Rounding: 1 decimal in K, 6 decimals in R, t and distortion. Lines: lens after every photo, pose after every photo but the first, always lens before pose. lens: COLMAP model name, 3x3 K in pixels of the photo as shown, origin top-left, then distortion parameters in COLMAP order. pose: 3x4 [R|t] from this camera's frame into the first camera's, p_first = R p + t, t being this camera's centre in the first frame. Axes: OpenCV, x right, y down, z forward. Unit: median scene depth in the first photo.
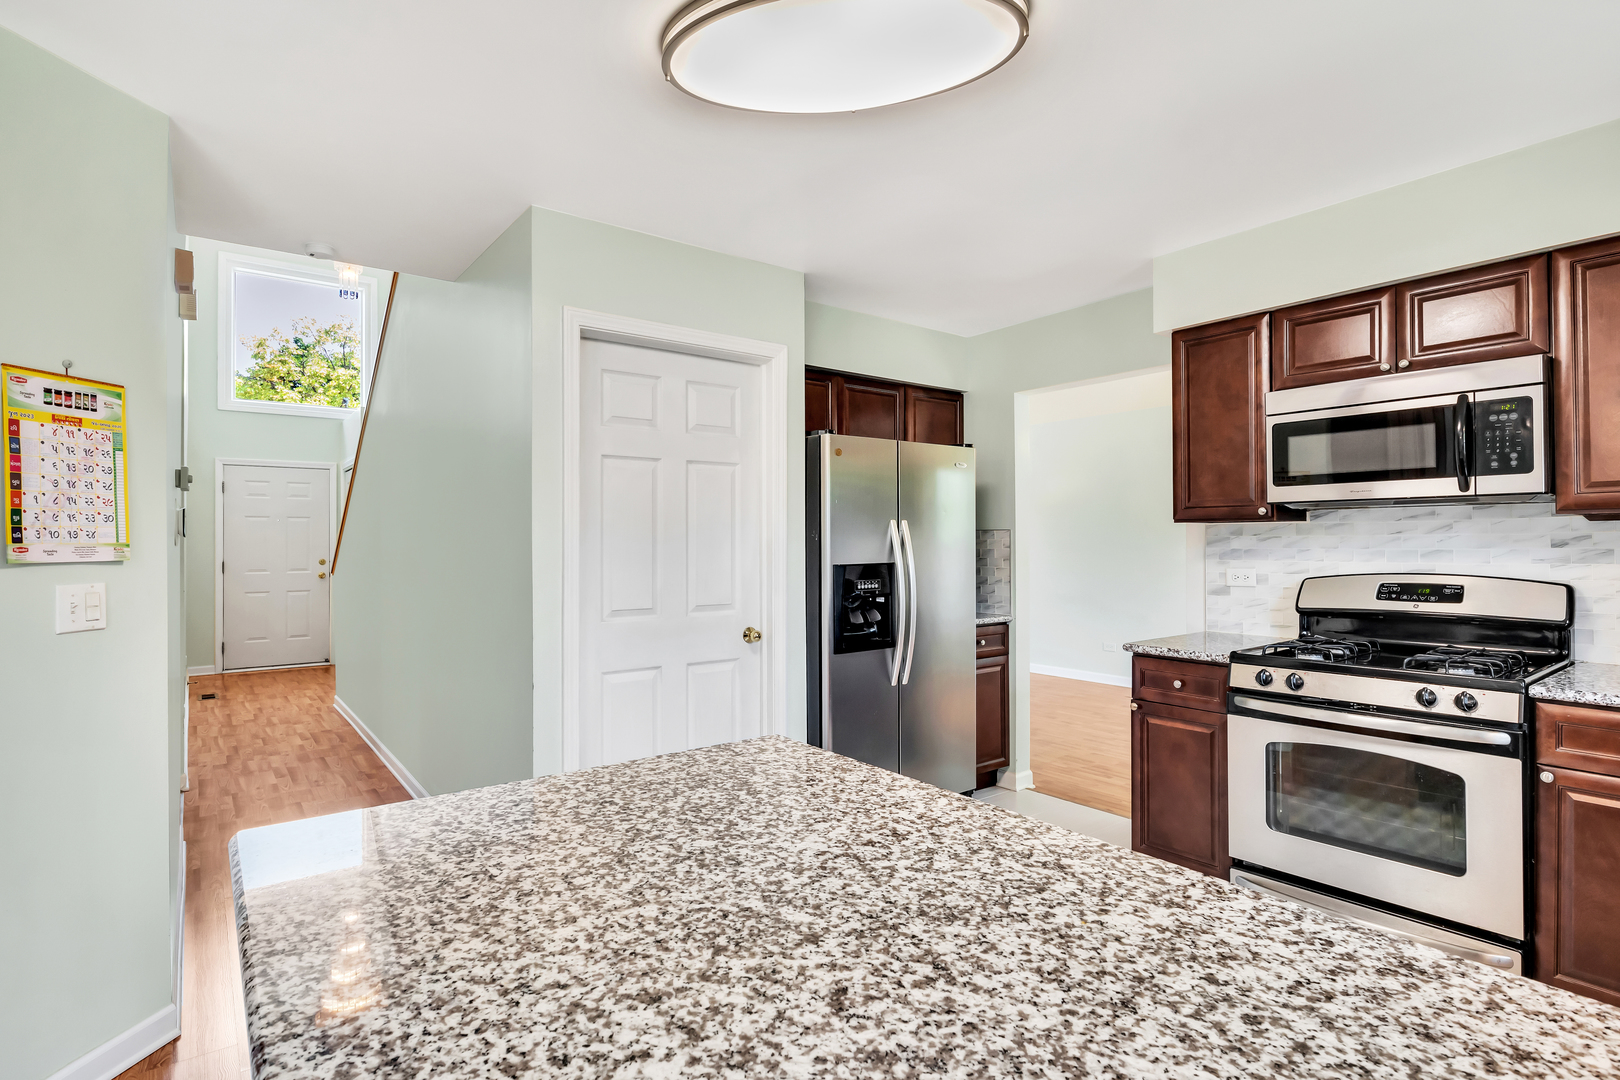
lens RADIAL K [[812.6, 0, 805.4], [0, 812.6, 536.0], [0, 0, 1]] dist [-0.009548, -0.000836]
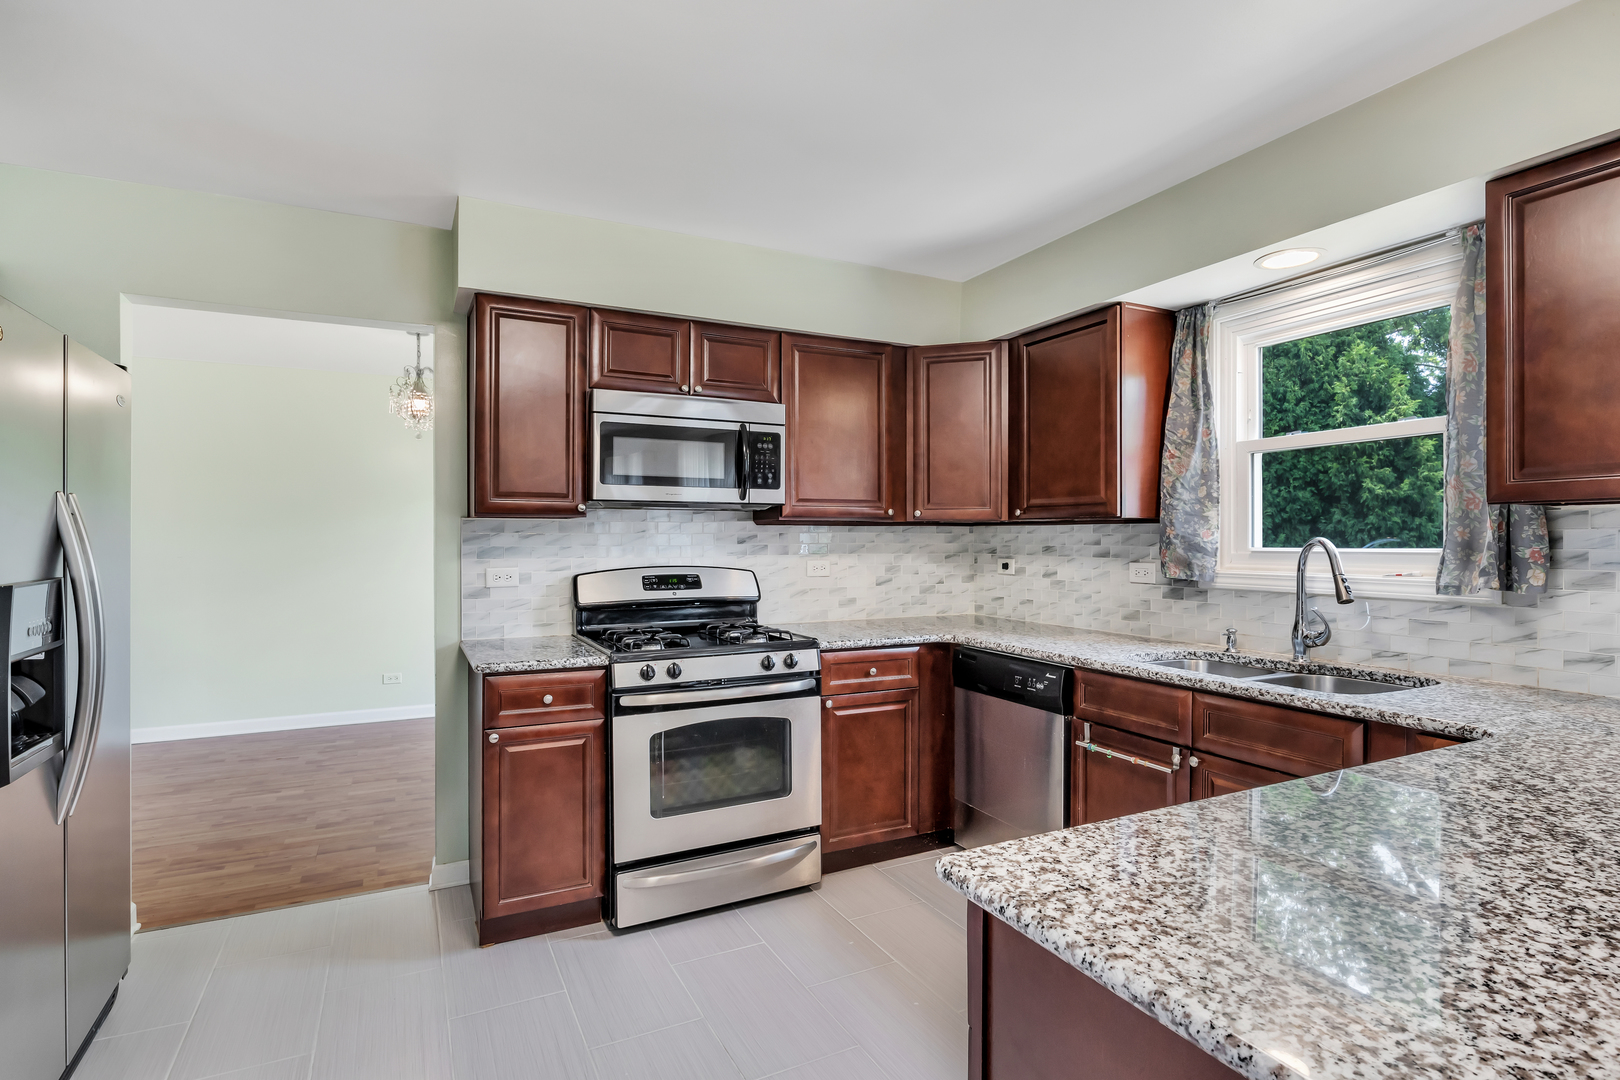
lens RADIAL K [[812.6, 0, 805.5], [0, 812.6, 546.1], [0, 0, 1]] dist [-0.009548, -0.000836]
pose [[0.177798, -0.002810, 0.984063, -0.448754], [-0.009025, 0.999949, 0.004486, 0.011562], [-0.984026, -0.009679, 0.177764, 0.702163]]
